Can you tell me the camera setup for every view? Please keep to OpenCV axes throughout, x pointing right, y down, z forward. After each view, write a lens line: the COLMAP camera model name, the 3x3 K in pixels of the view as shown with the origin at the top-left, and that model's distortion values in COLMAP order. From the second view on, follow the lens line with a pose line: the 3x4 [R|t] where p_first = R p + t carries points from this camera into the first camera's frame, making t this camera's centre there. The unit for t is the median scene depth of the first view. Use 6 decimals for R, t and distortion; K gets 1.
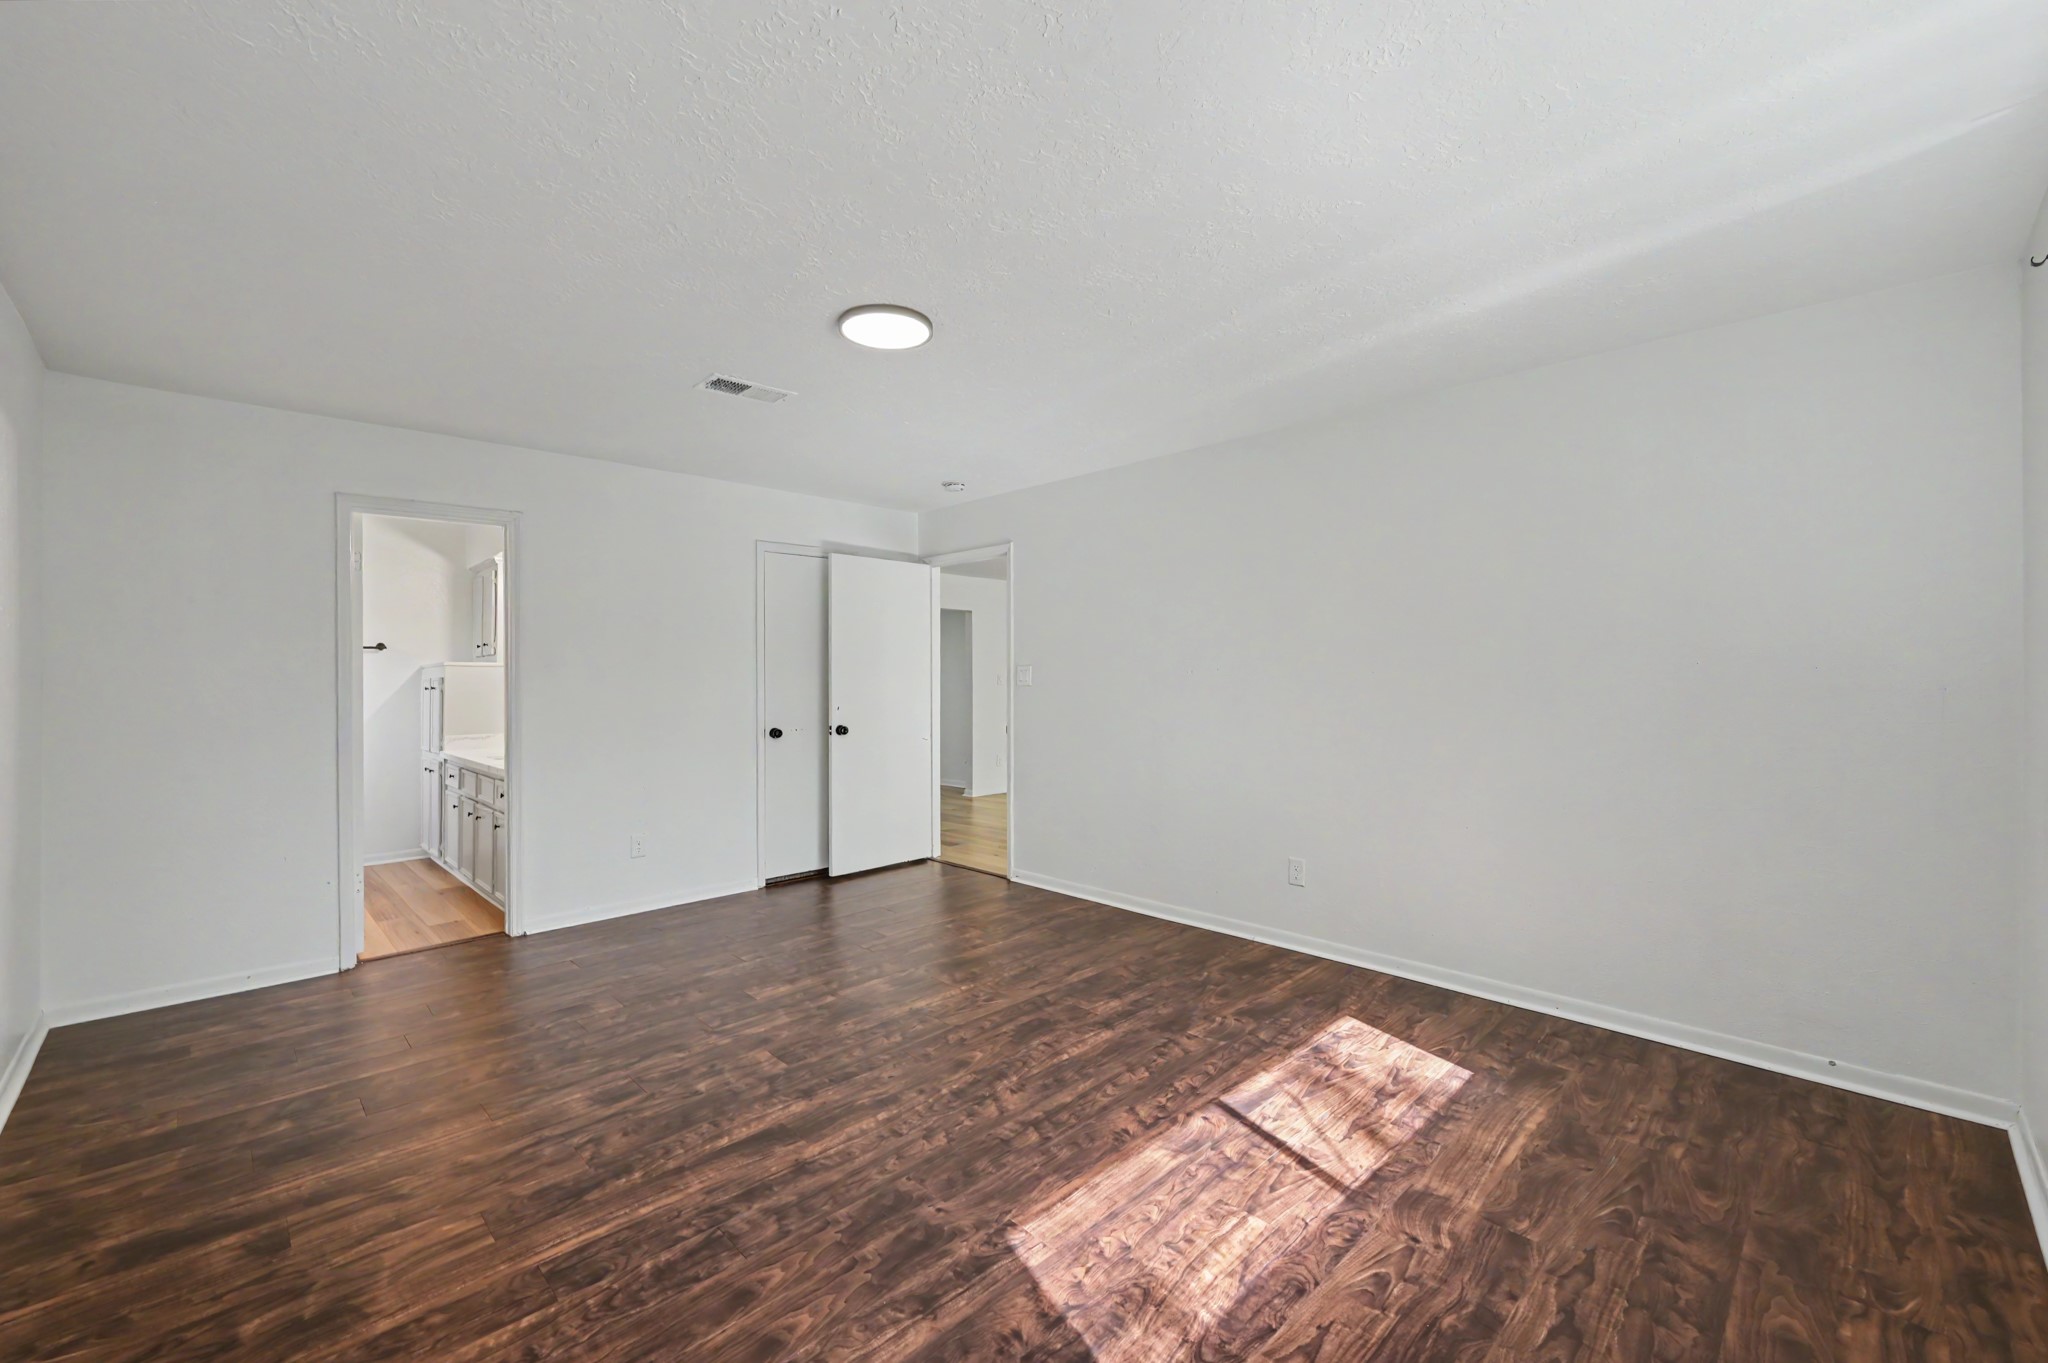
lens RADIAL K [[835.1, 0, 1024.2], [0, 835.1, 679.8], [0, 0, 1]] dist [-0.000013, -0.000042]
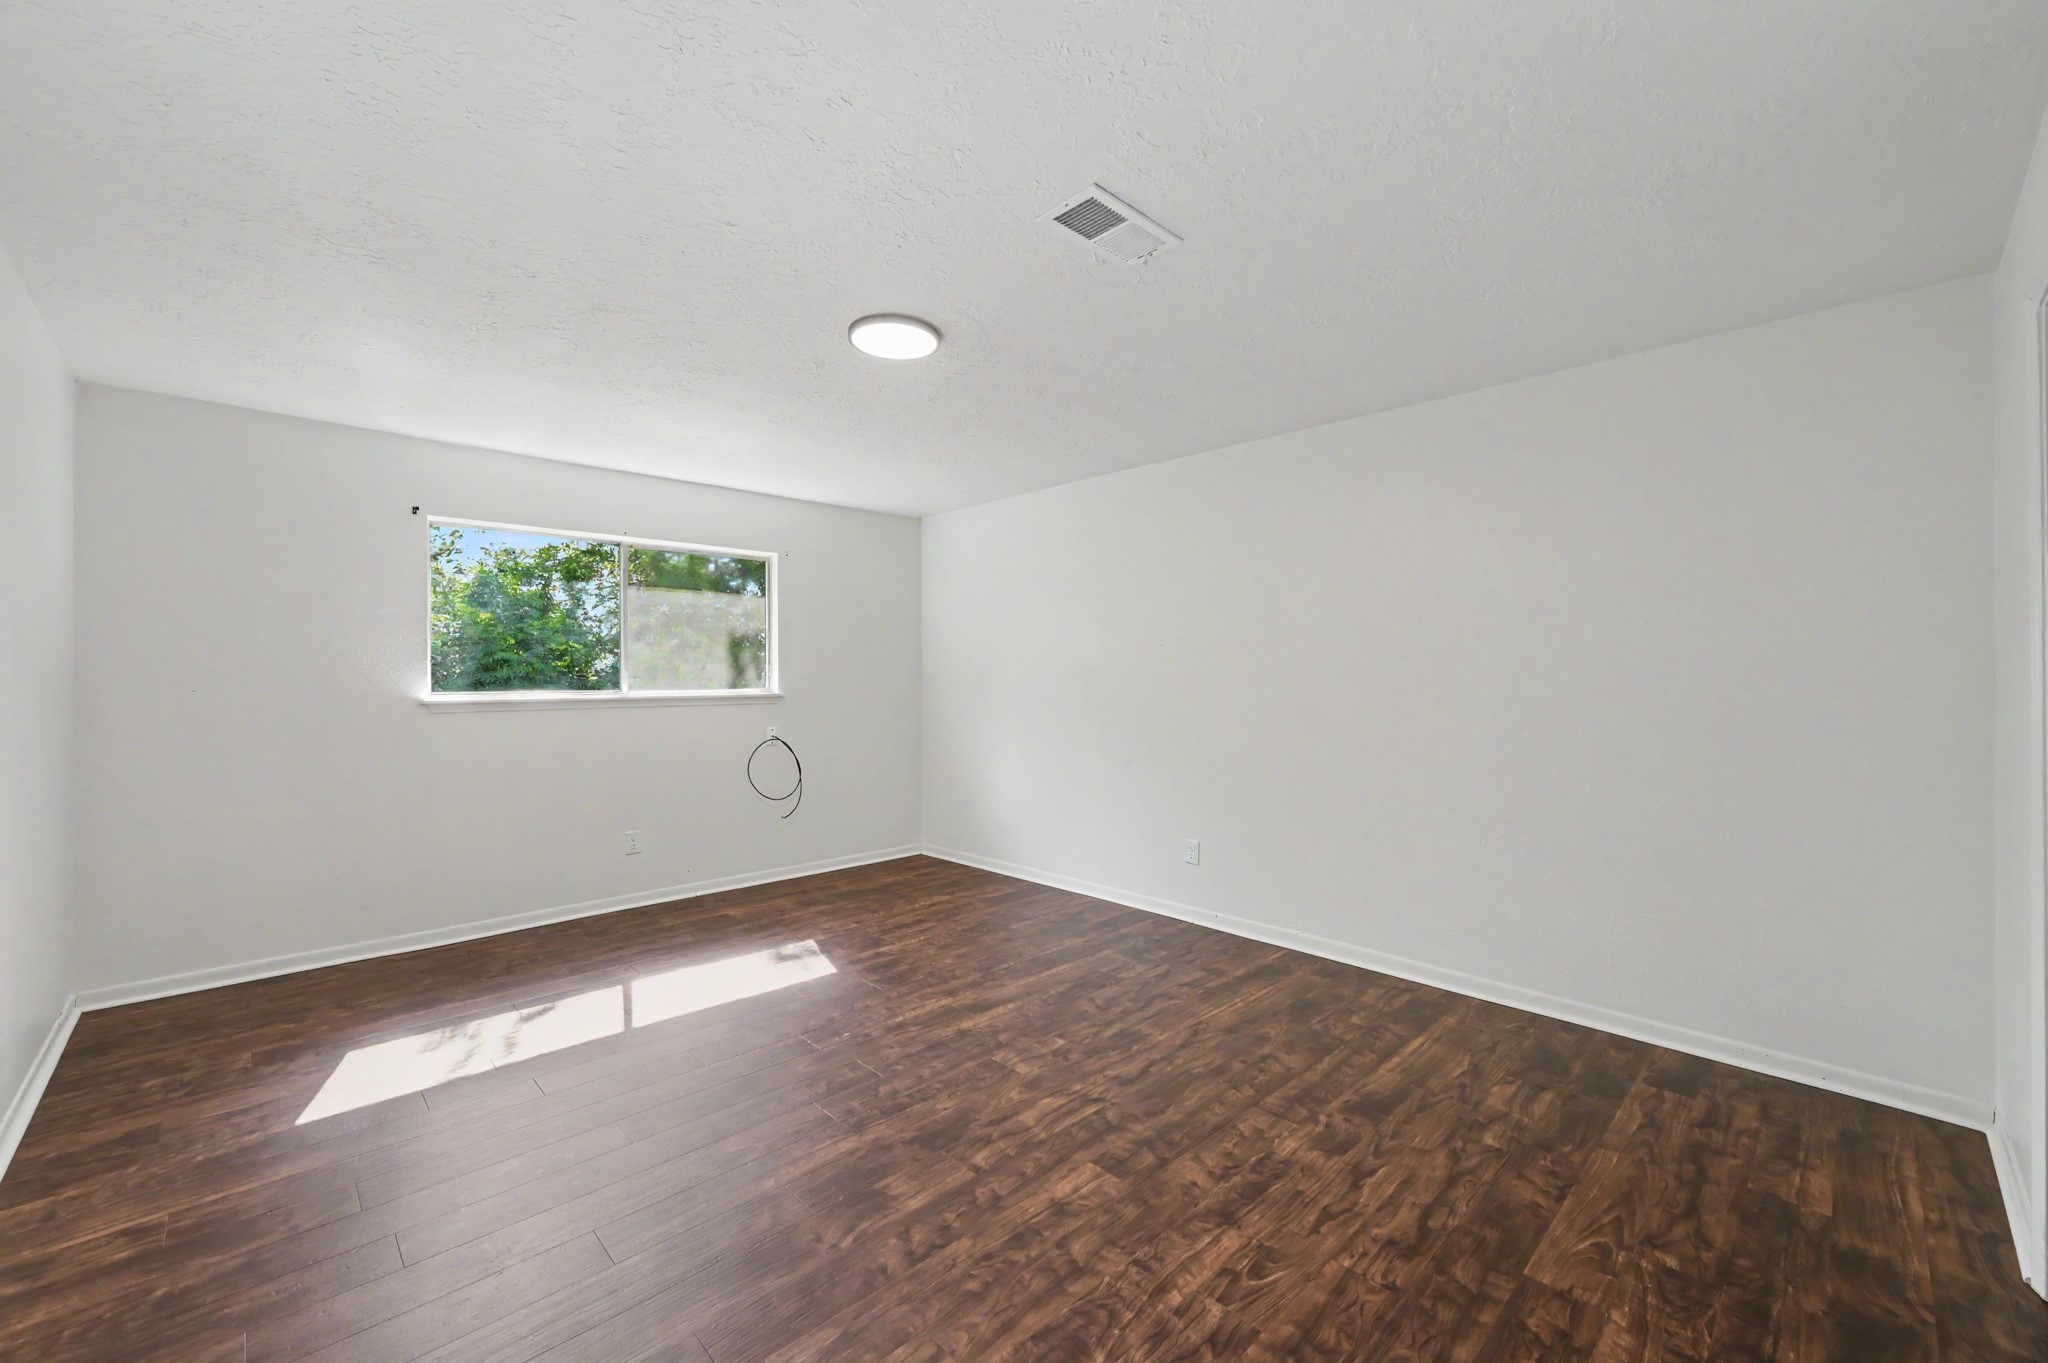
lens RADIAL K [[815.7, 0, 1023.9], [0, 815.7, 680.5], [0, 0, 1]] dist [0.001010, 0.000132]
pose [[-0.999925, 0.003369, 0.011778, -0.368361], [0.003373, 0.999994, 0.000386, -0.001120], [-0.011776, 0.000425, -0.999931, 2.195669]]
